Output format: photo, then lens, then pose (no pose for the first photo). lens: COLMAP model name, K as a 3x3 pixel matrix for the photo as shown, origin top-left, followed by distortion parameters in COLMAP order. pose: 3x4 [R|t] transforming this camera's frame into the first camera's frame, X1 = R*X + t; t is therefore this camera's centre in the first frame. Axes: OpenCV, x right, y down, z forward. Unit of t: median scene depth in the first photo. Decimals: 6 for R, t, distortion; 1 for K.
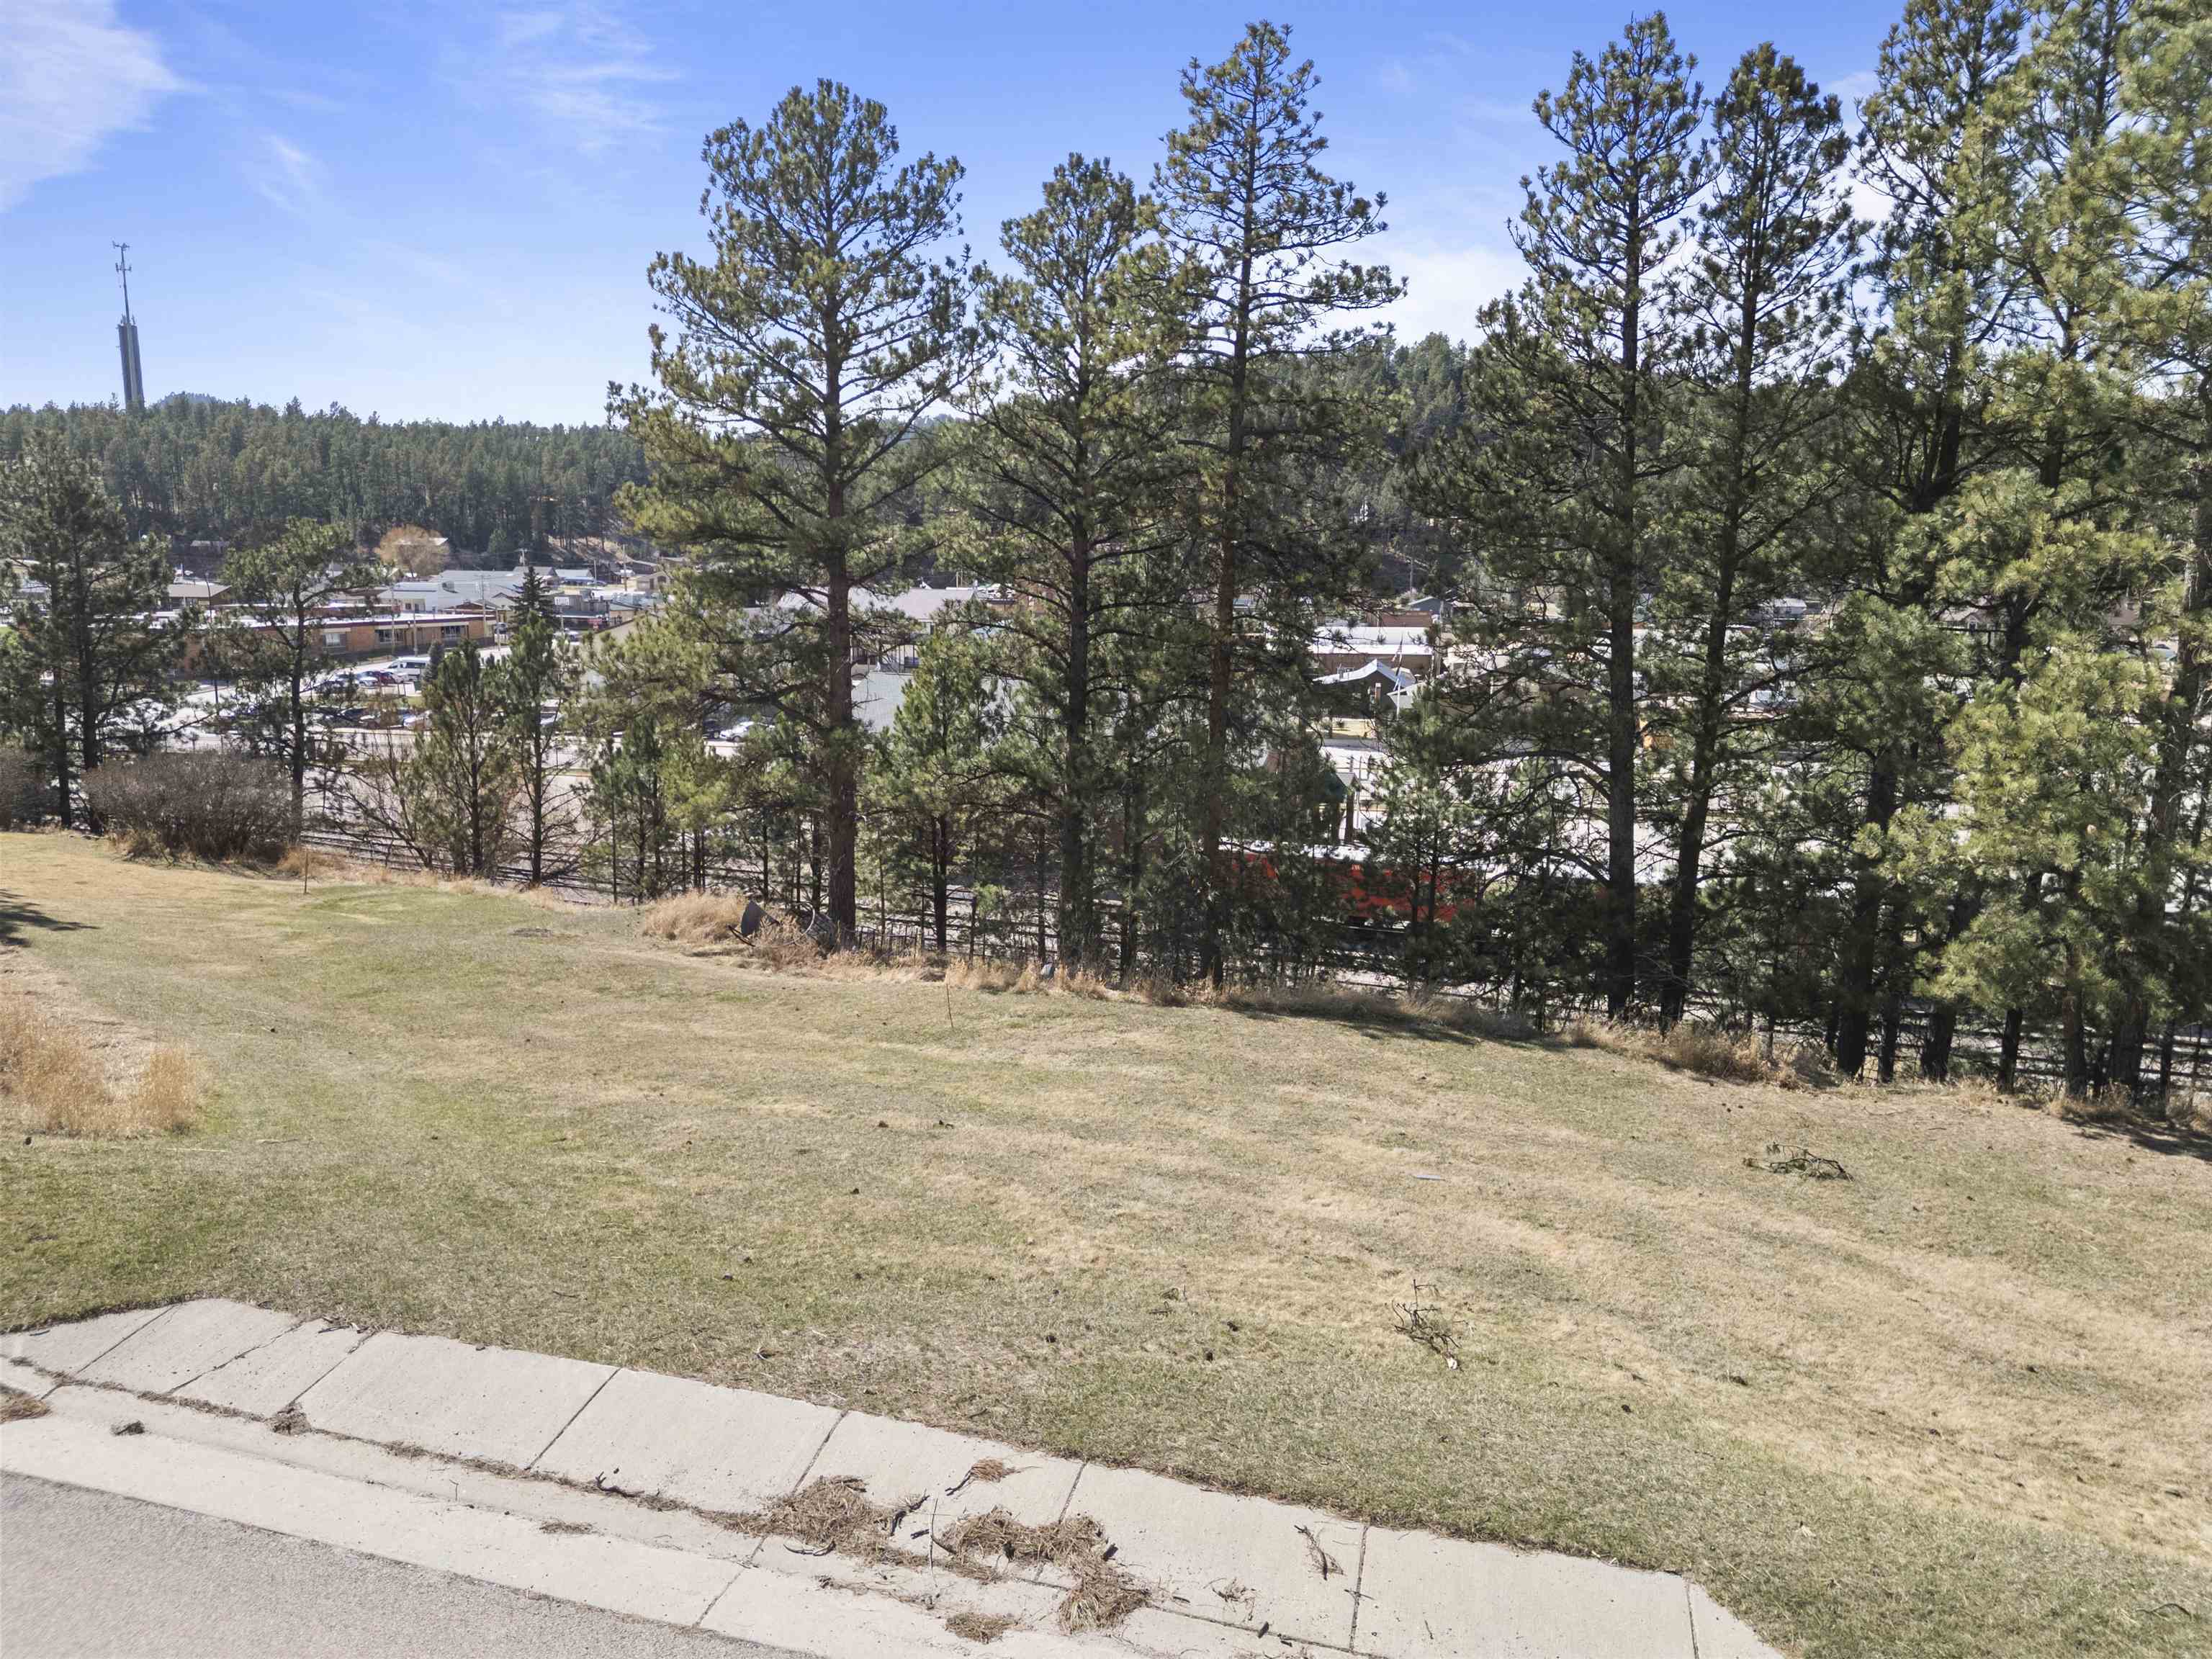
lens RADIAL K [[1539.8, 0, 1100.0], [0, 1539.8, 833.7], [0, 0, 1]] dist [0.094170, -0.100862]
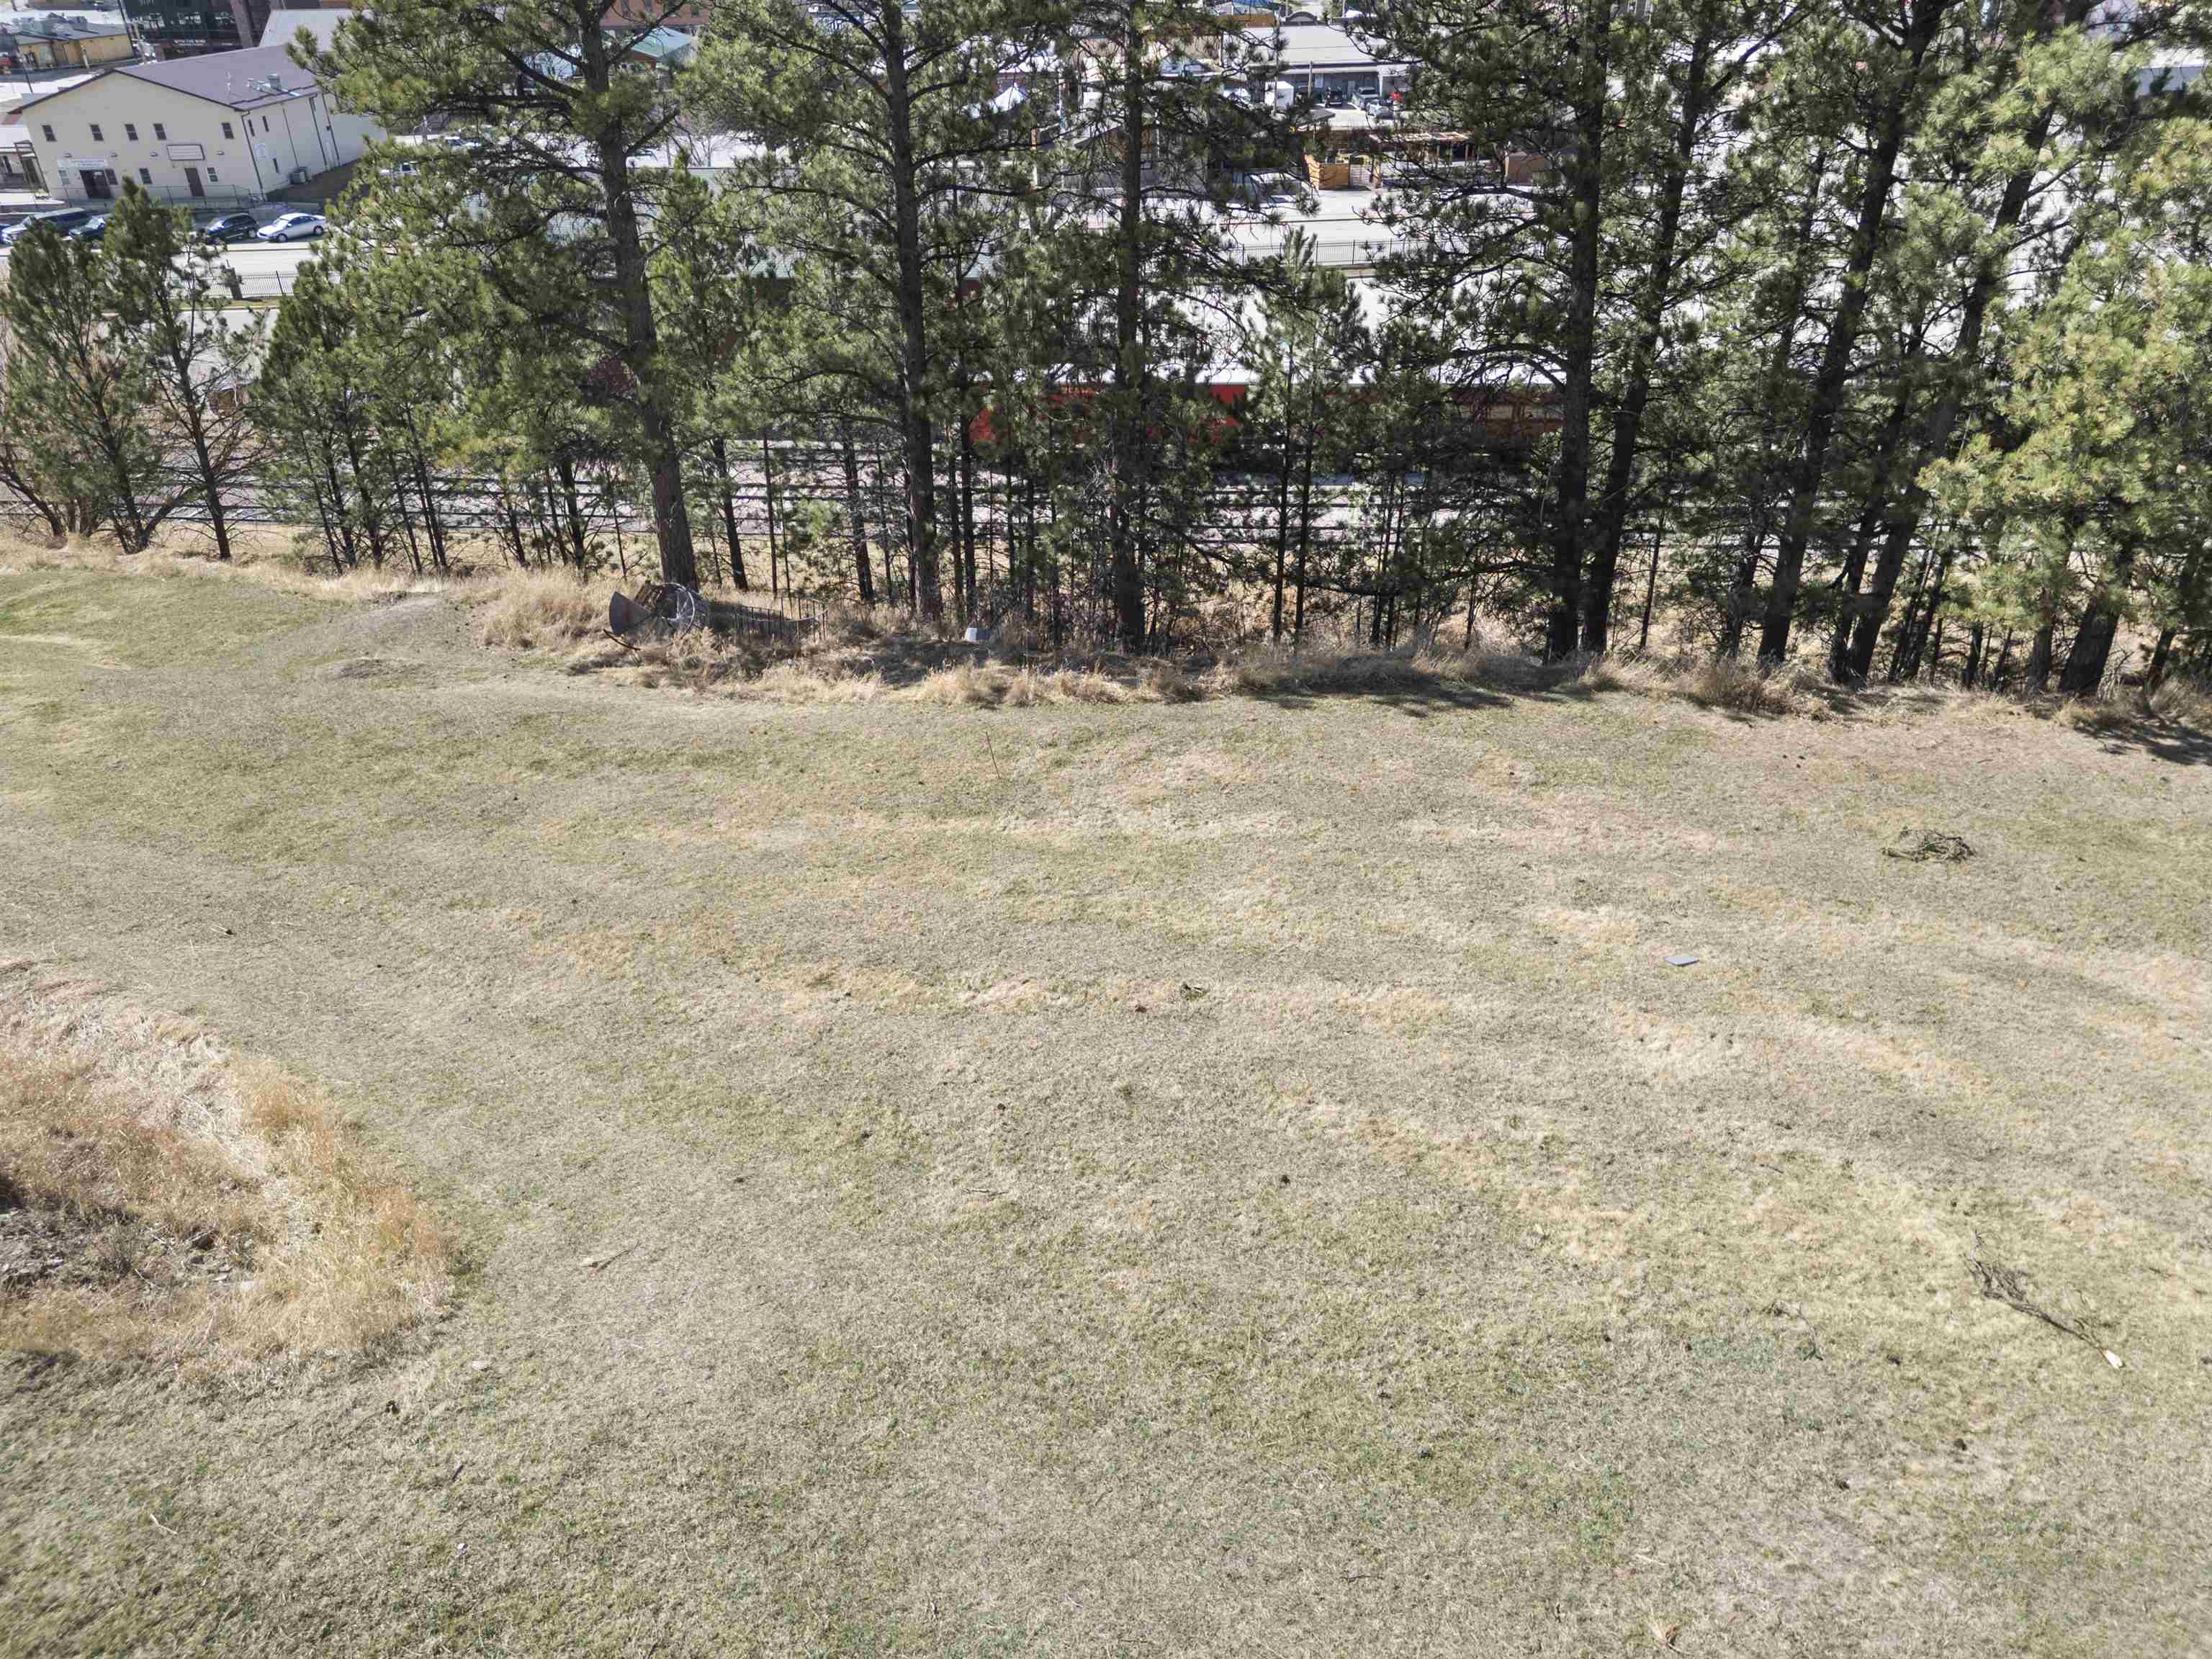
lens RADIAL K [[1547.5, 0, 1097.5], [0, 1547.5, 820.1], [0, 0, 1]] dist [0.085675, -0.097015]
pose [[0.965603, -0.149115, 0.213017, -0.232037], [0.069239, 0.937100, 0.342125, -0.152165], [-0.250635, -0.315608, 0.915191, 0.155674]]
